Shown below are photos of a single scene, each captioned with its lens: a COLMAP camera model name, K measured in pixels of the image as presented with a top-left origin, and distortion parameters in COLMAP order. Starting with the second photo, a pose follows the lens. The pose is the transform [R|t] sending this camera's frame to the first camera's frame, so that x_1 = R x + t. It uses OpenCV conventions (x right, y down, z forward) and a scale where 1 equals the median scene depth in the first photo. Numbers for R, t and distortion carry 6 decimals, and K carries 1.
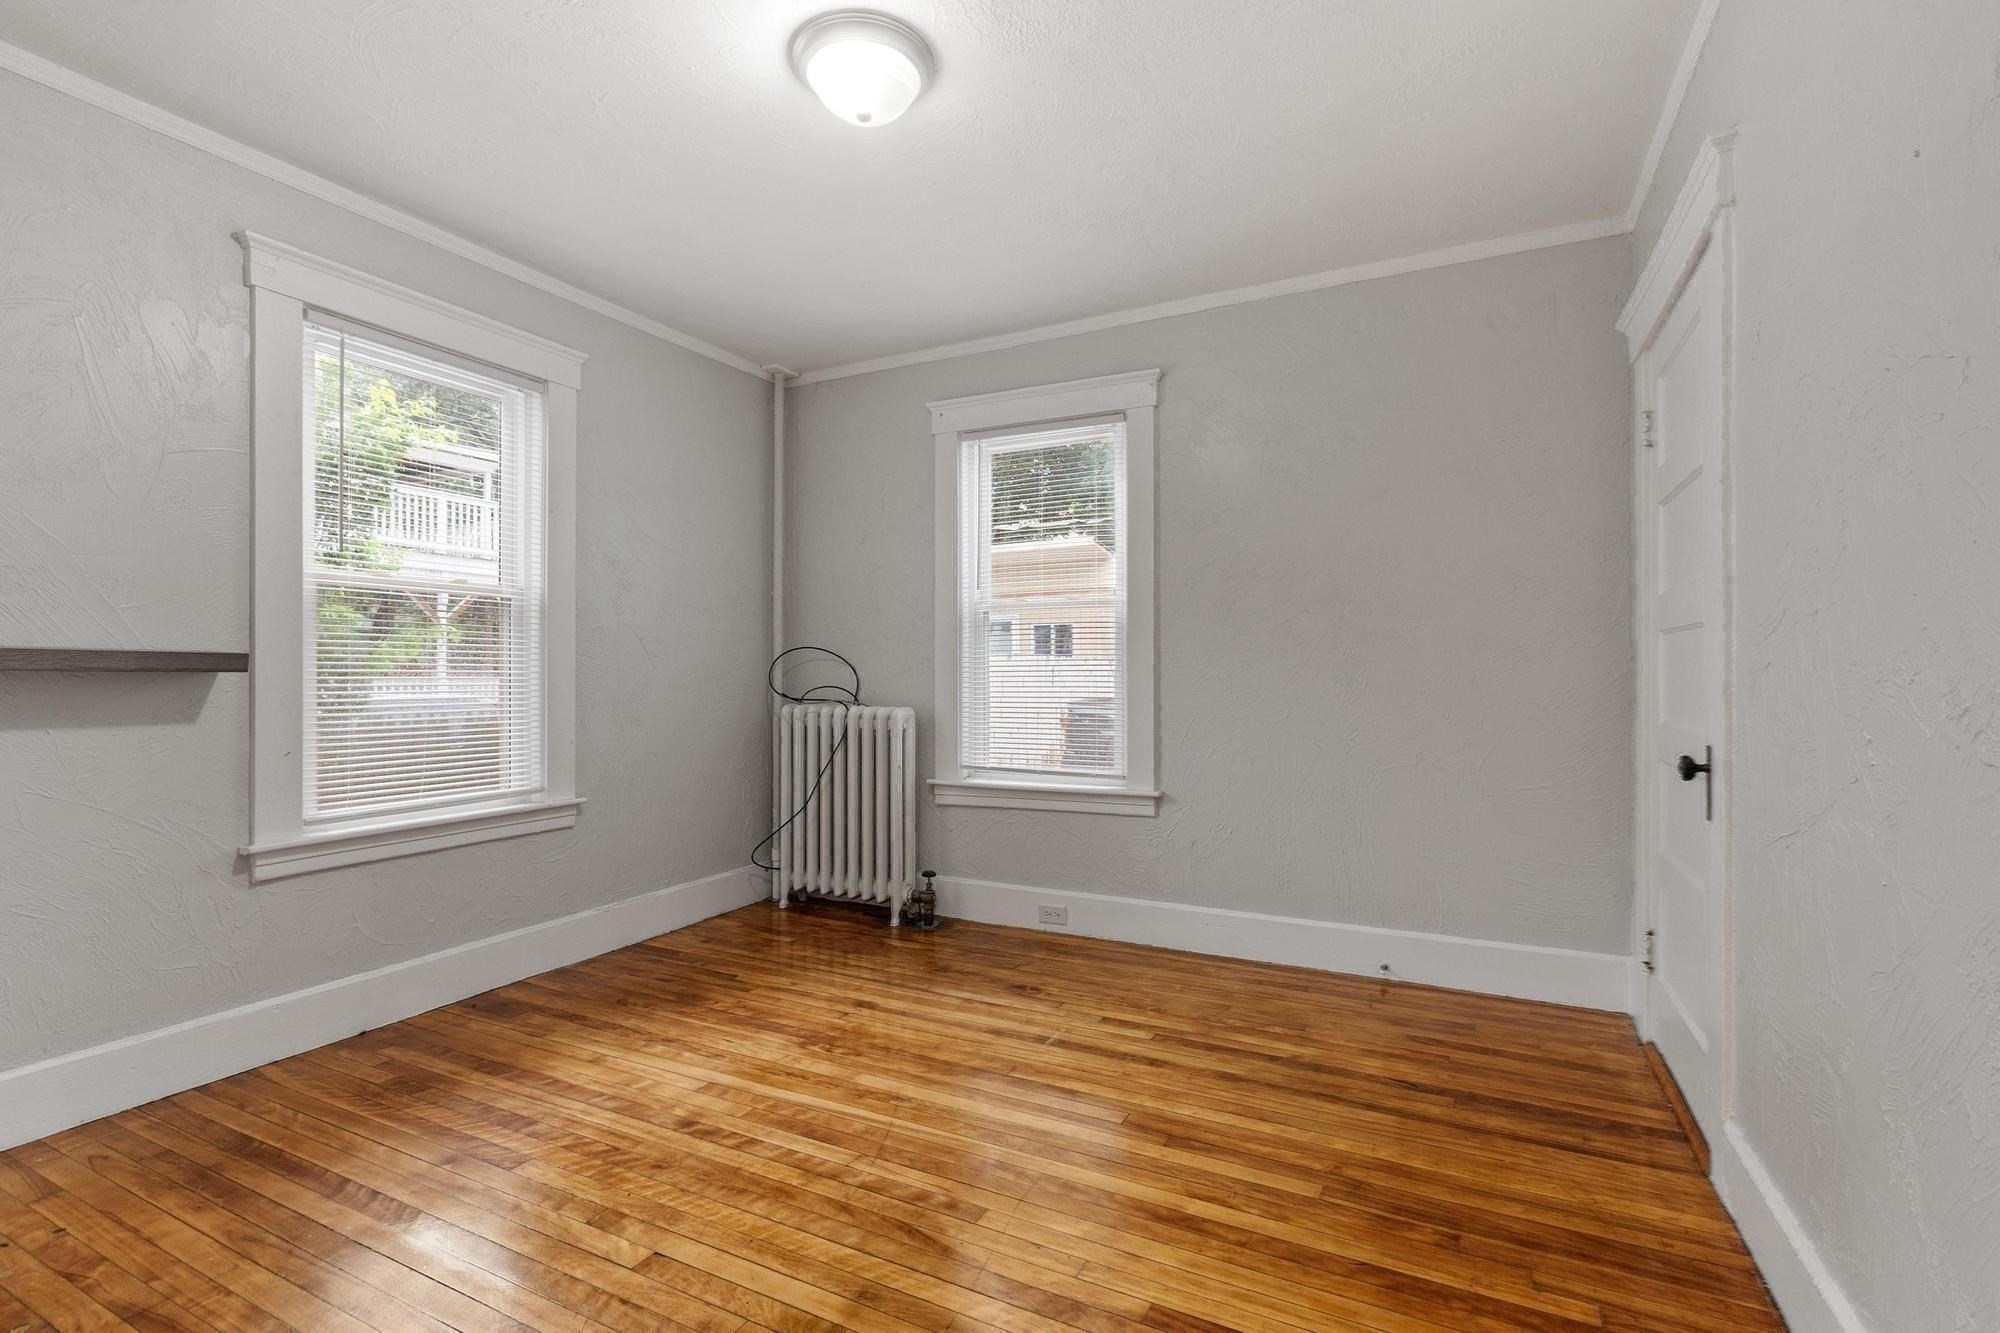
lens RADIAL K [[900.7, 0, 1011.1], [0, 900.7, 675.4], [0, 0, 1]] dist [0.000280, -0.000911]
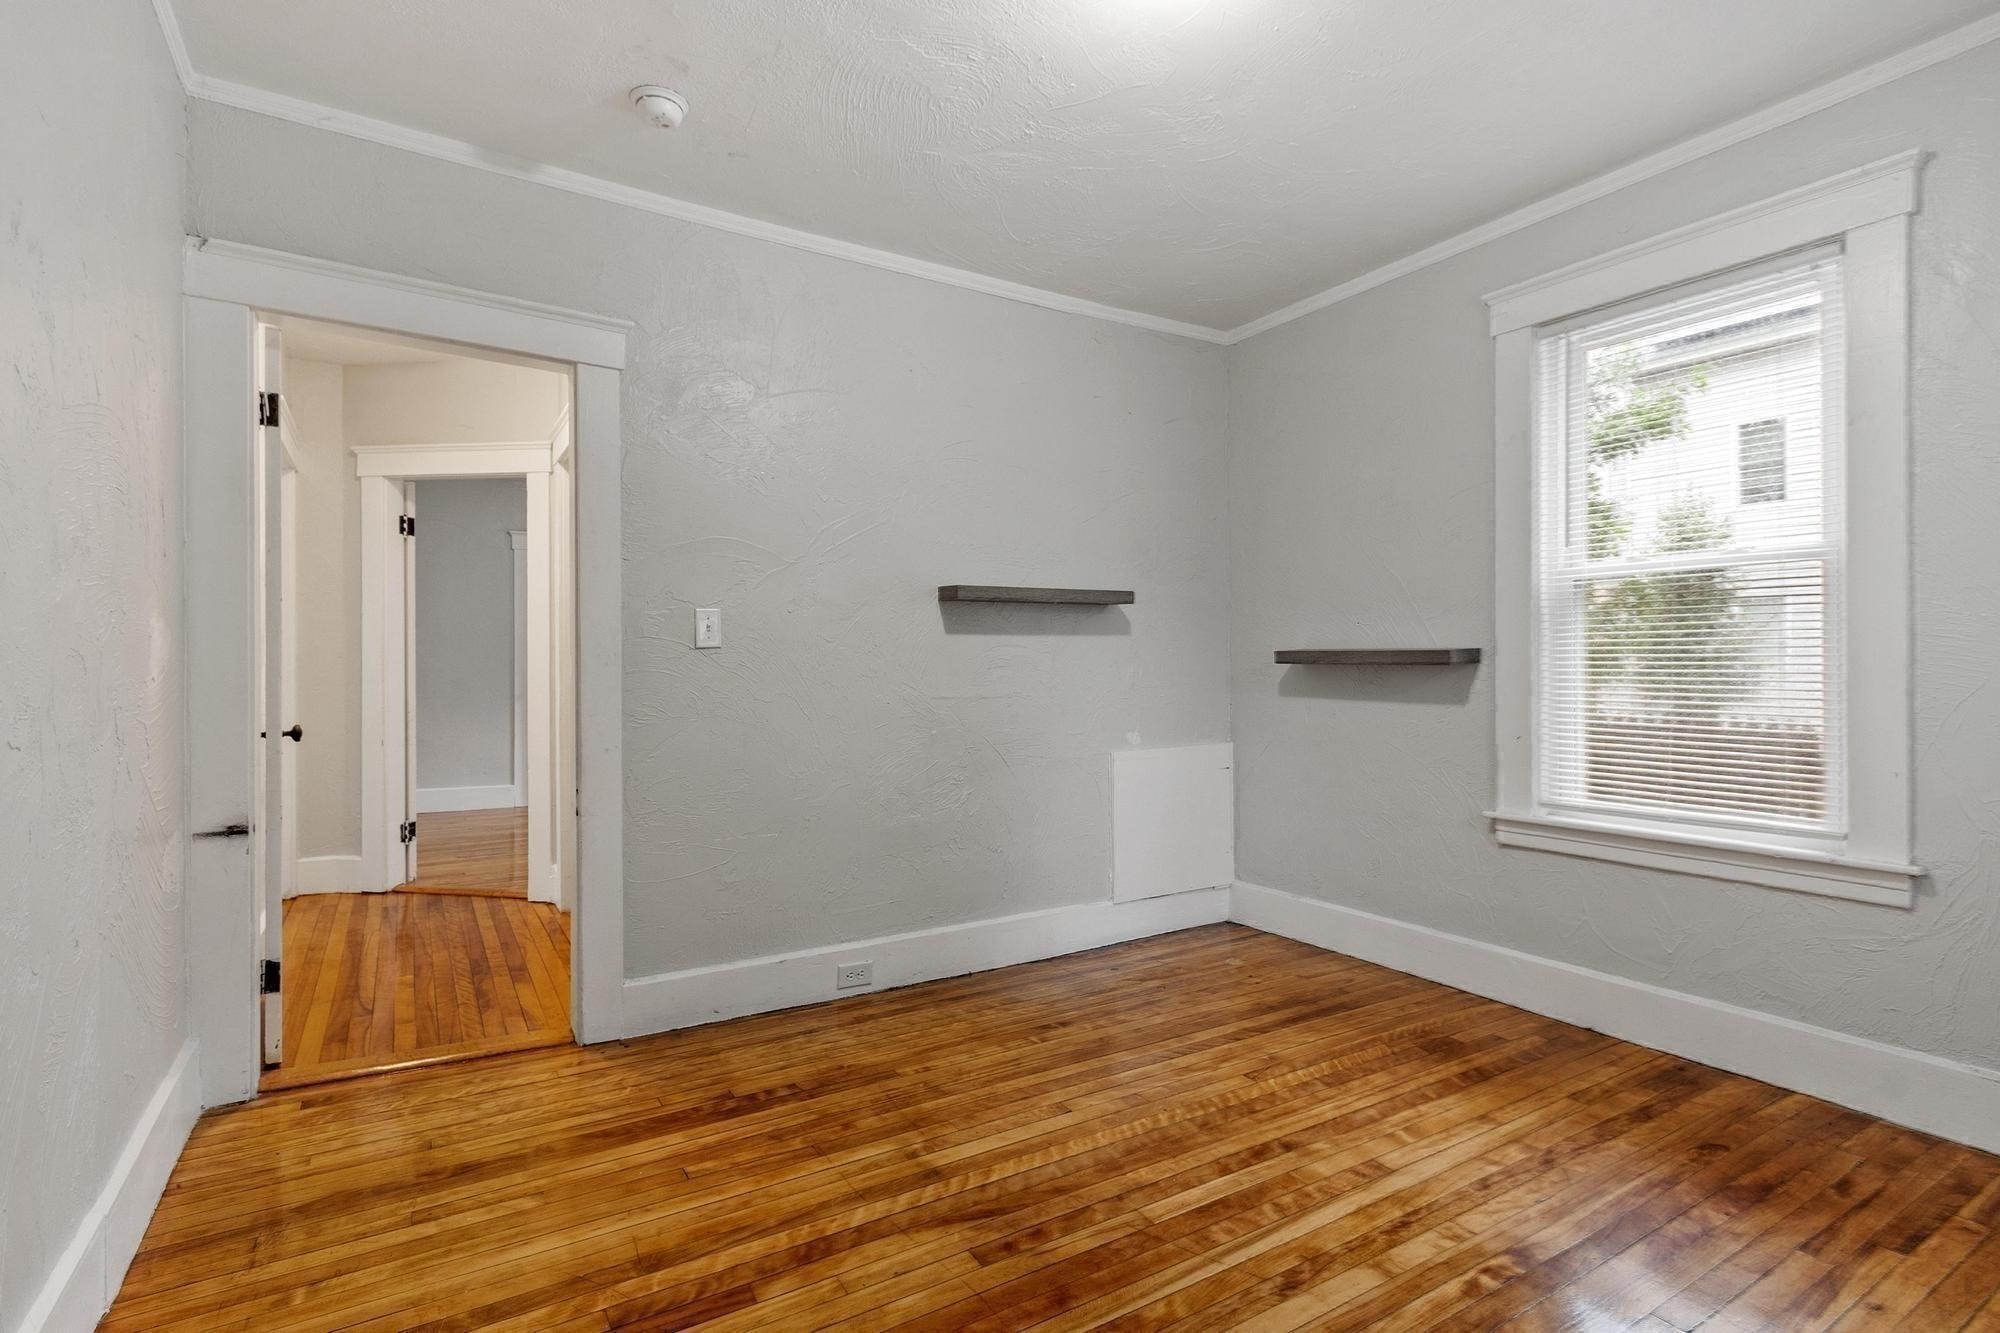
lens RADIAL K [[974.3, 0, 1006.9], [0, 974.3, 663.0], [0, 0, 1]] dist [0.002531, -0.003095]
pose [[-0.528653, 0.002982, -0.848833, 0.607109], [0.002630, 0.999995, 0.001875, -0.010522], [0.848834, -0.001241, -0.528658, 1.183515]]
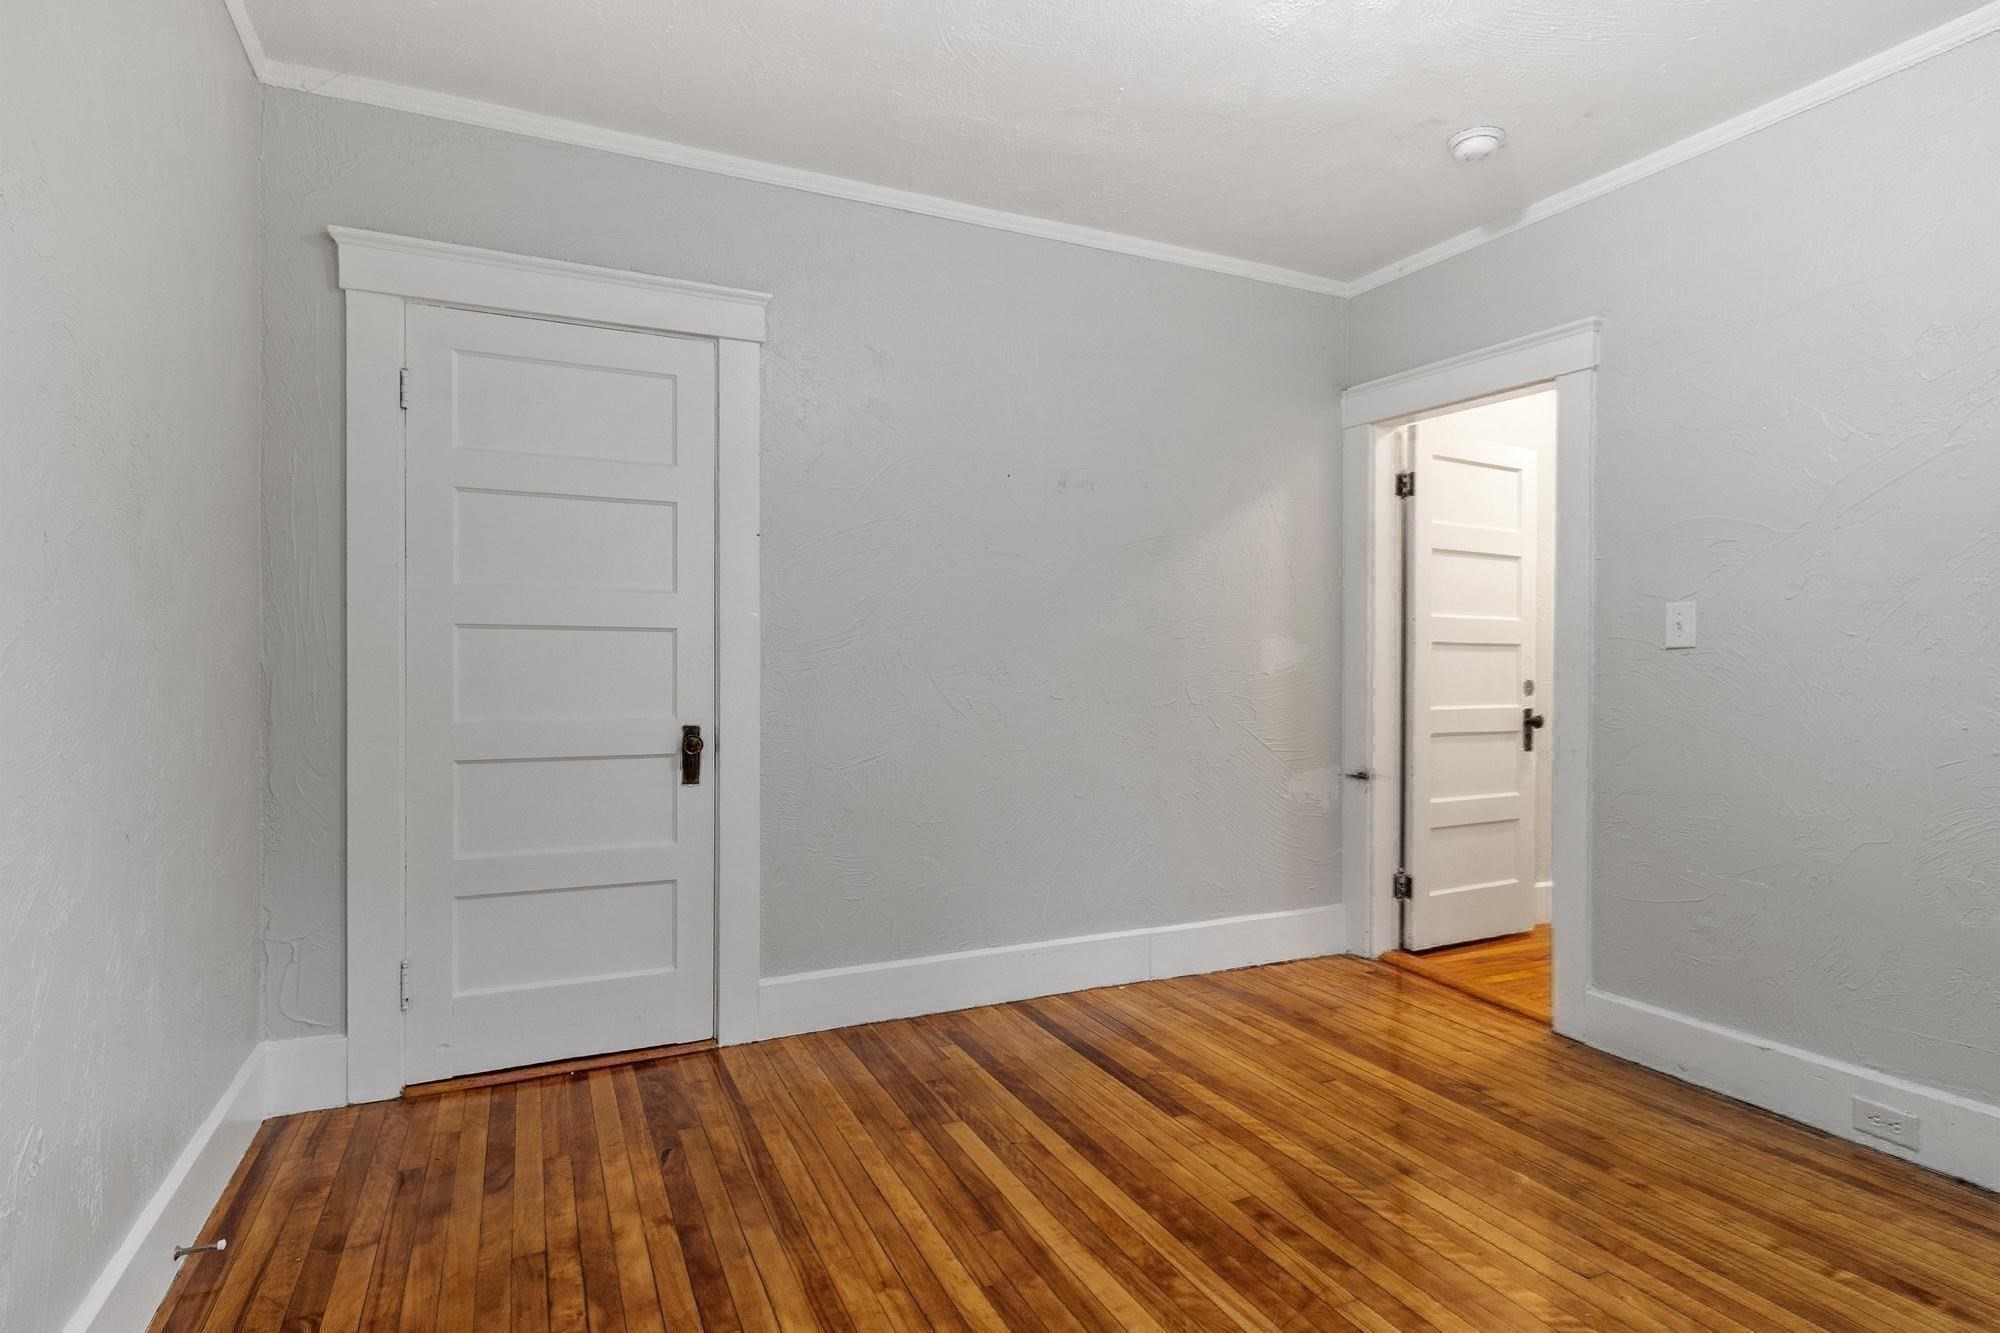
lens RADIAL K [[1033.7, 0, 985.1], [0, 1033.7, 666.1], [0, 0, 1]] dist [0.002704, -0.001573]
pose [[-0.773433, 0.000013, 0.633879, -0.422785], [0.000652, 0.999999, 0.000775, -0.009428], [-0.633878, 0.001012, -0.773432, 1.598752]]
